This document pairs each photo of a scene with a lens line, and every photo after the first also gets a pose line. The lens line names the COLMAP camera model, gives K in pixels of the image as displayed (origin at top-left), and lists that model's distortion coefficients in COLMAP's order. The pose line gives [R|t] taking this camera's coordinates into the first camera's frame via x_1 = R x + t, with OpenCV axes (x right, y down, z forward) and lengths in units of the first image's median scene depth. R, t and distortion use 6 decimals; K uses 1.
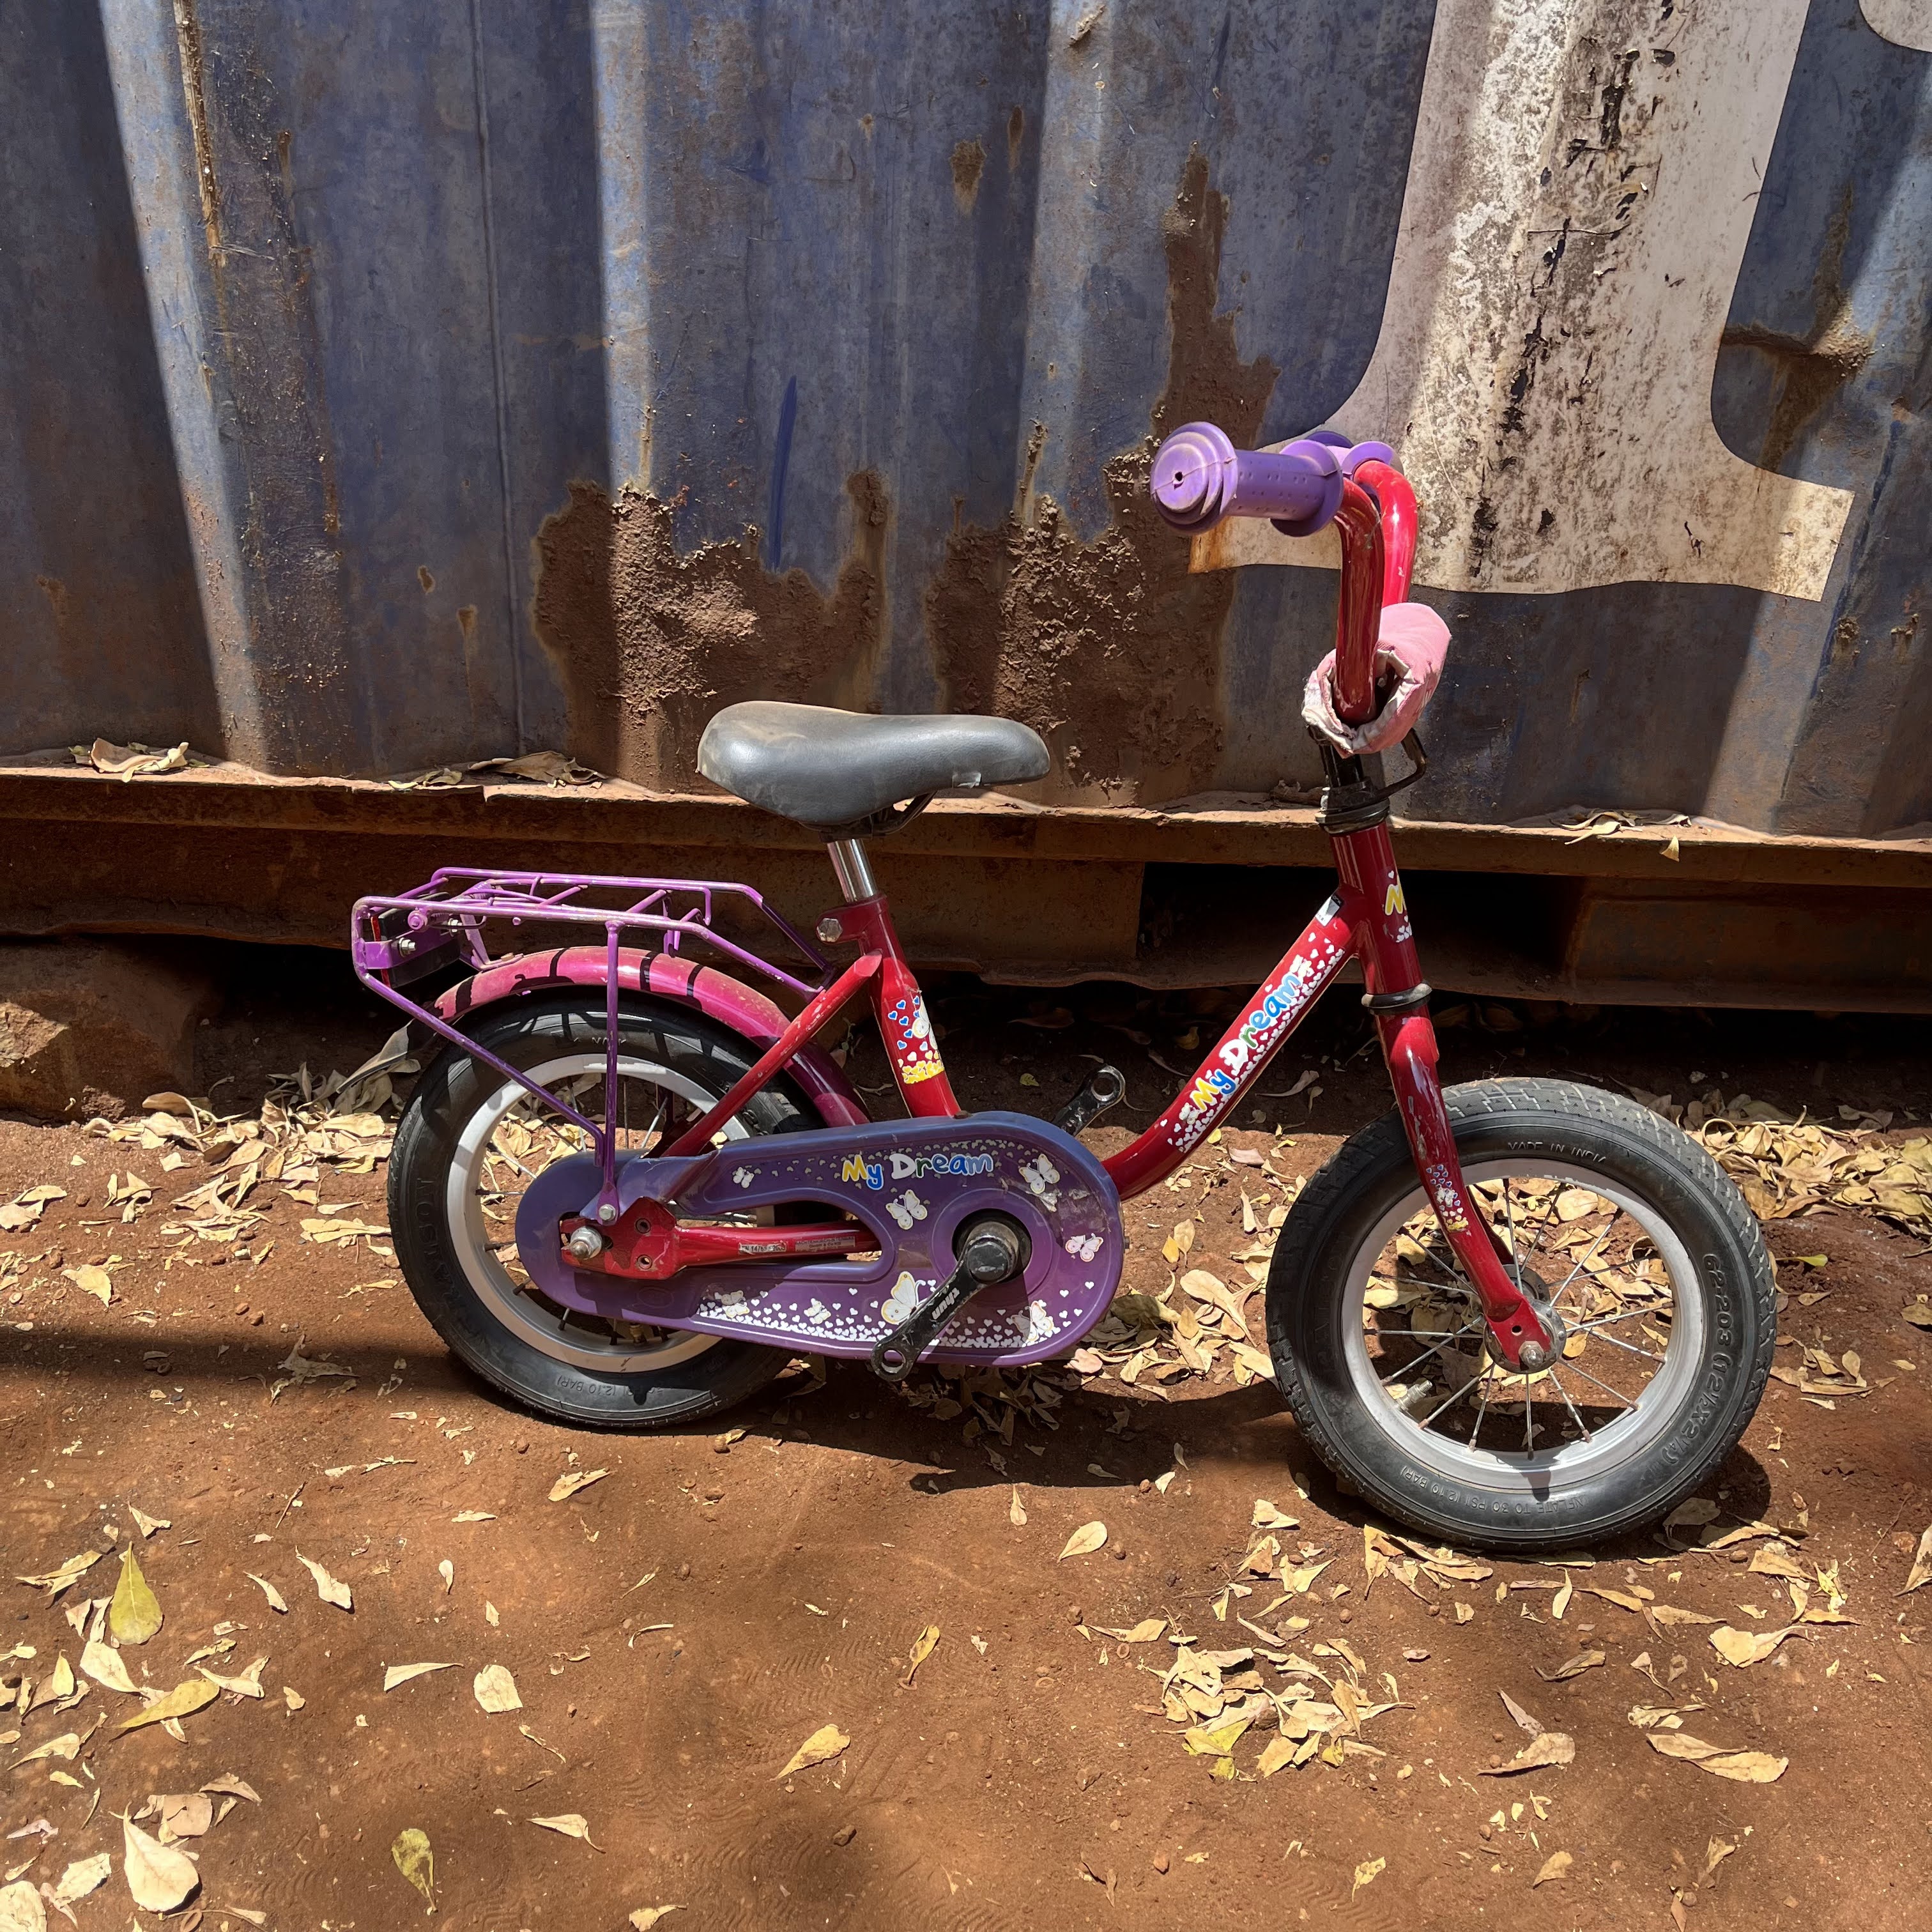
lens RADIAL K [[1977.3, 0, 983.9], [0, 1977.3, 965.0], [0, 0, 1]] dist [0.024586, 0.000000]
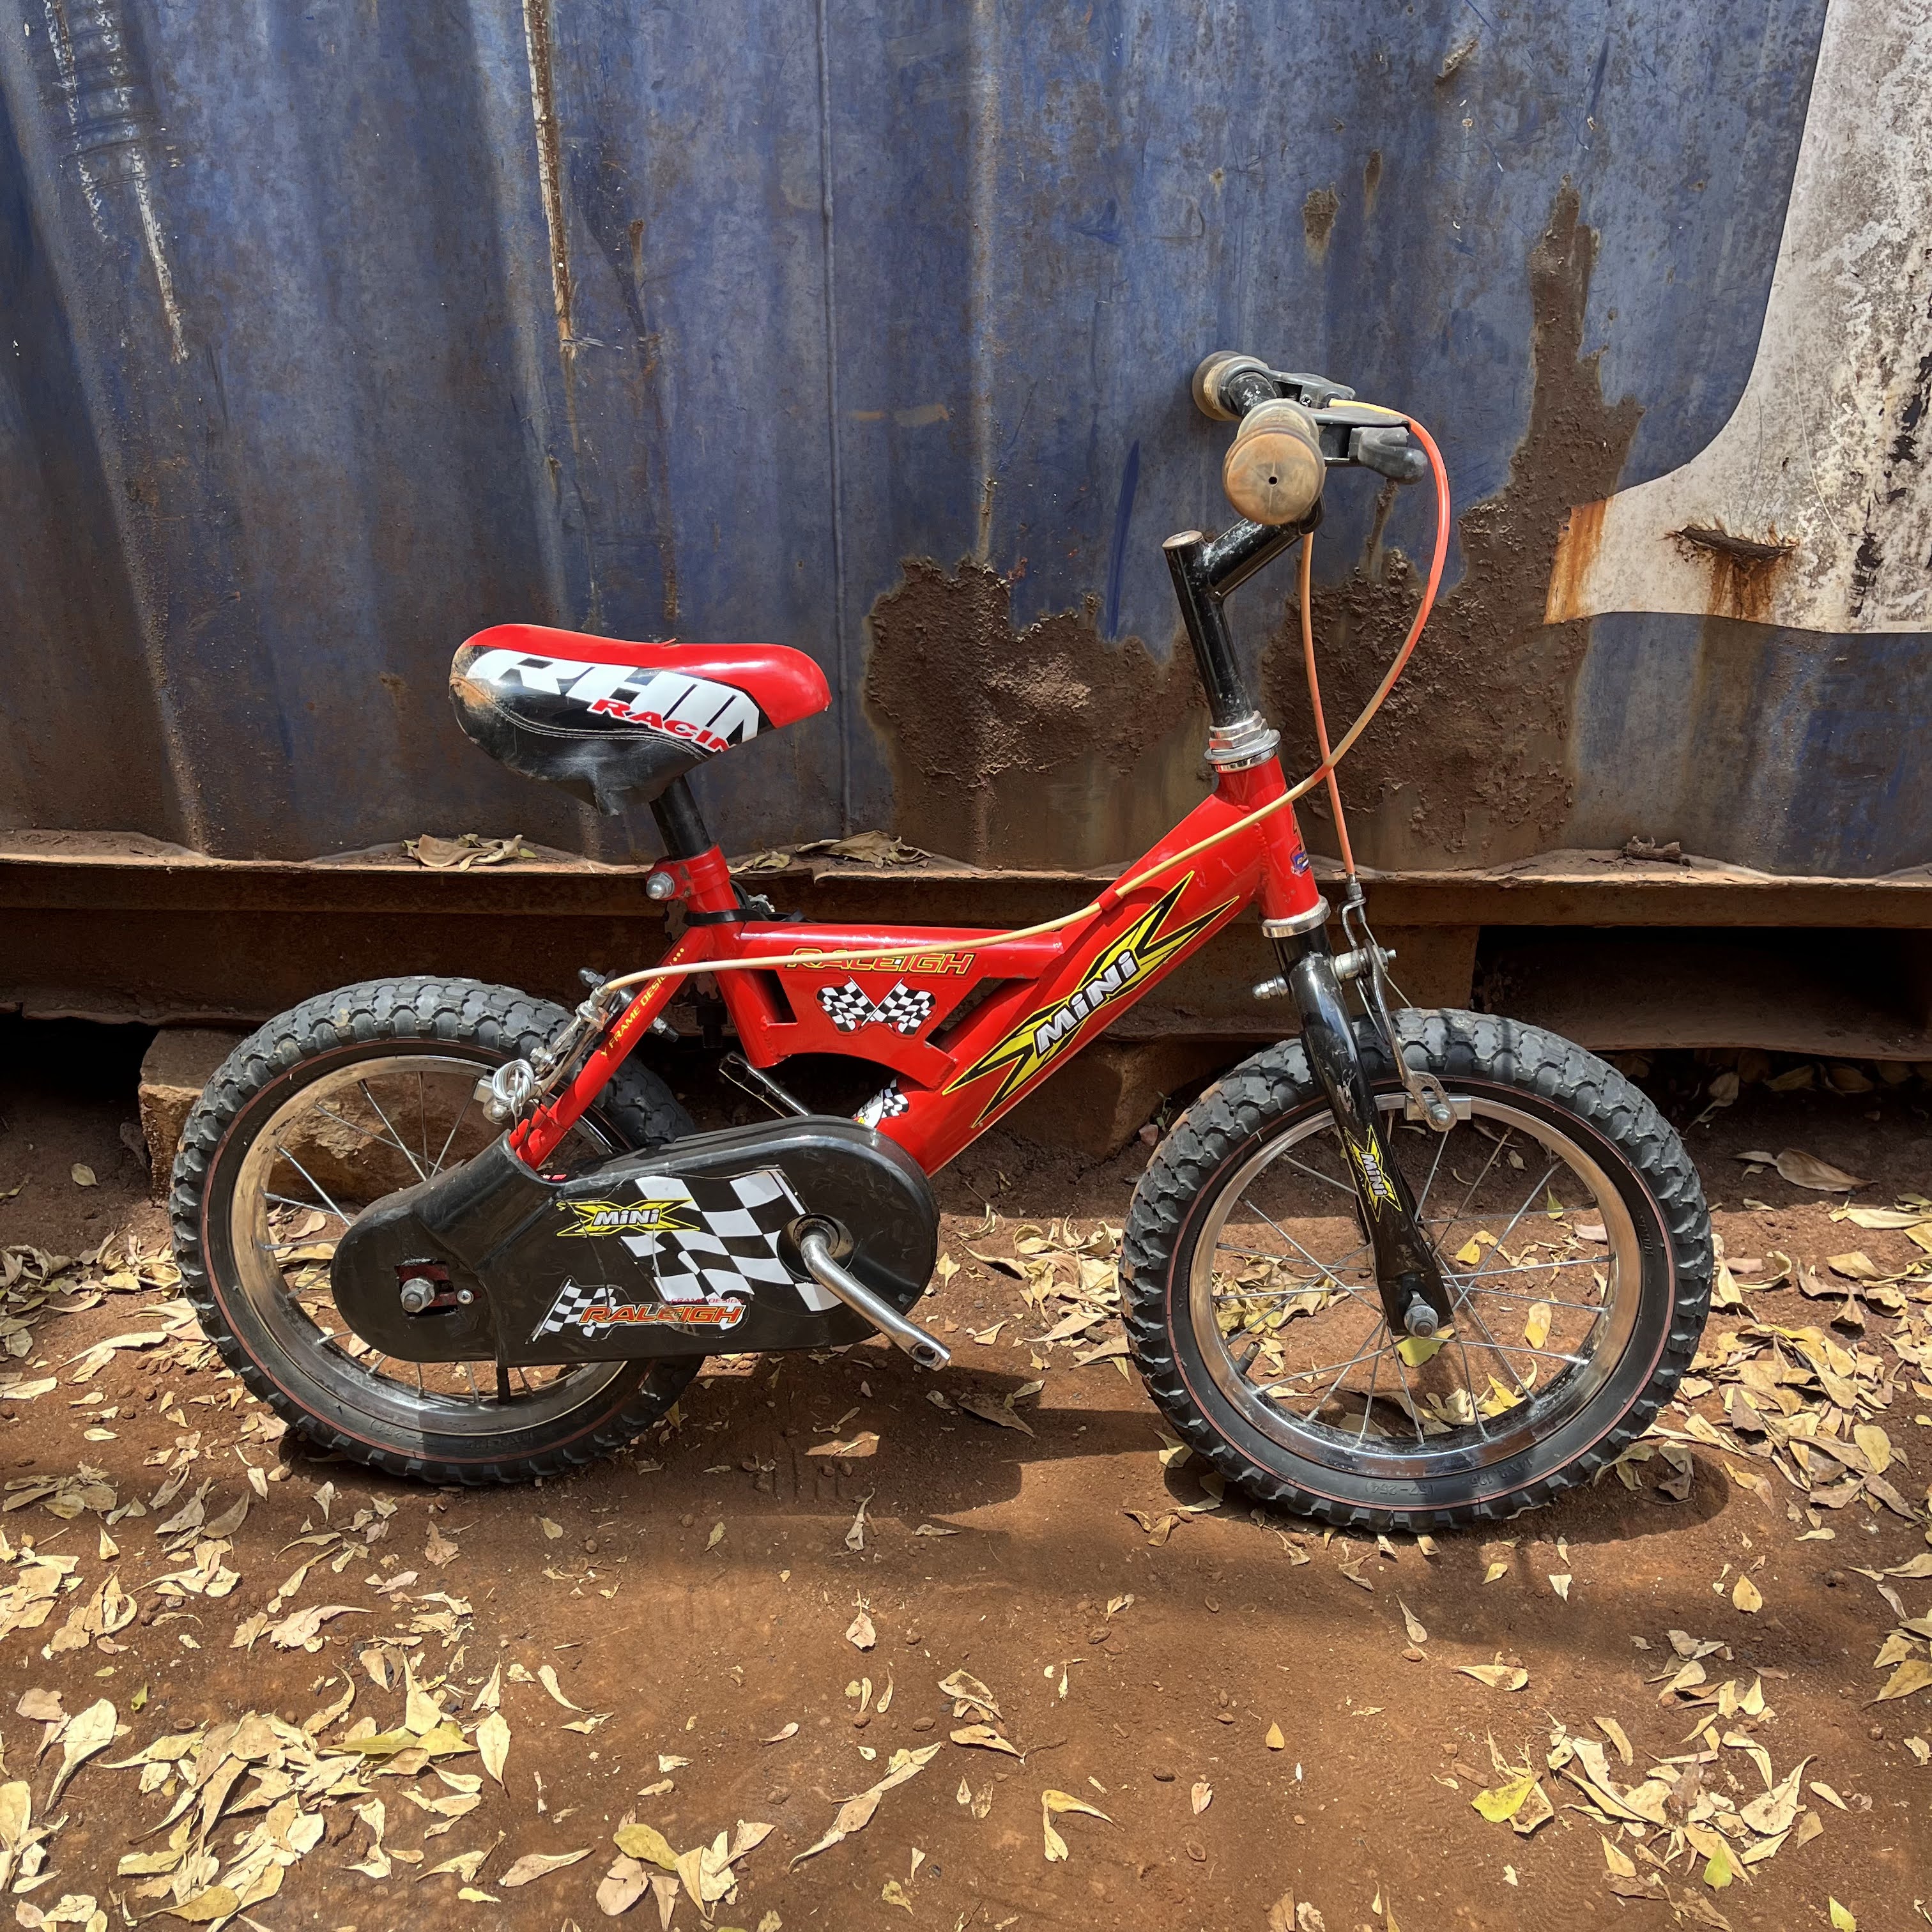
lens RADIAL K [[1977.3, 0, 974.5], [0, 1977.3, 977.1], [0, 0, 1]] dist [0.024586, 0.000000]
pose [[0.996165, -0.022936, -0.084431, -0.098789], [0.021286, 0.999565, -0.020392, -0.015516], [0.084862, 0.018517, 0.996221, 0.029644]]
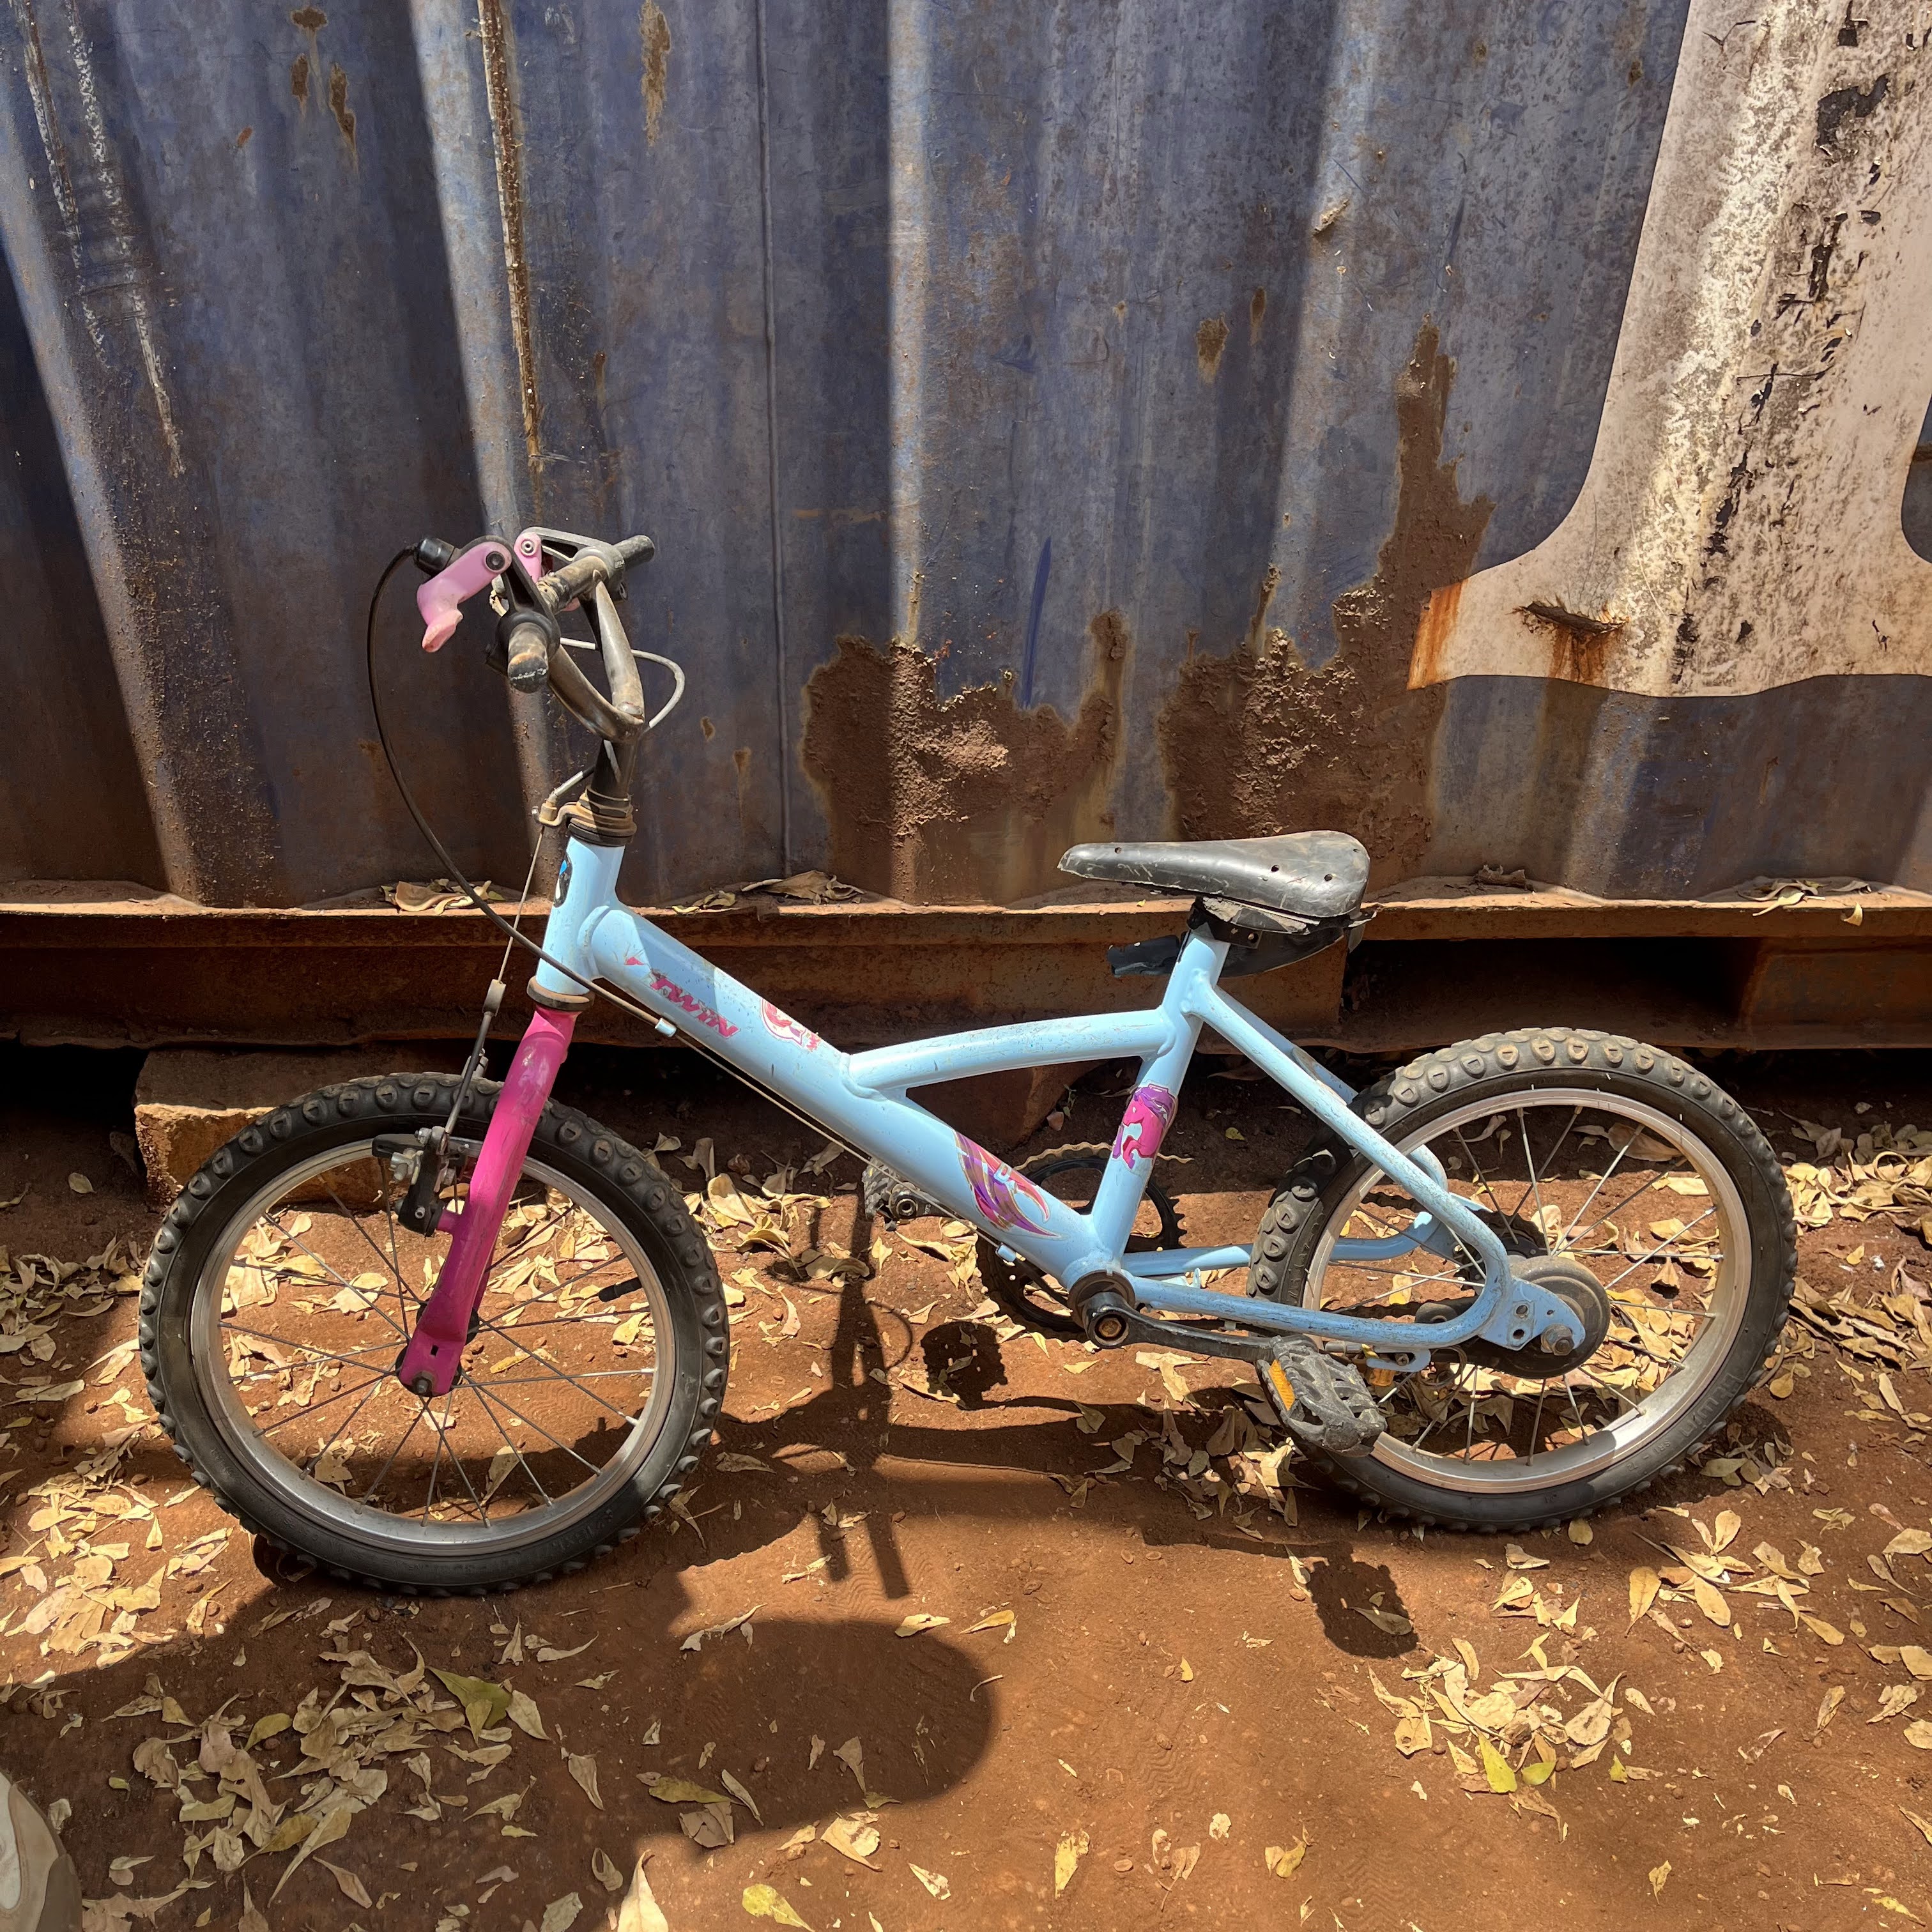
lens RADIAL K [[1977.3, 0, 947.5], [0, 1977.3, 987.0], [0, 0, 1]] dist [0.024586, 0.000000]
pose [[0.998863, -0.036082, -0.031167, -0.125974], [0.037679, 0.997921, 0.052292, -0.109077], [0.029215, -0.053407, 0.998145, -0.098113]]
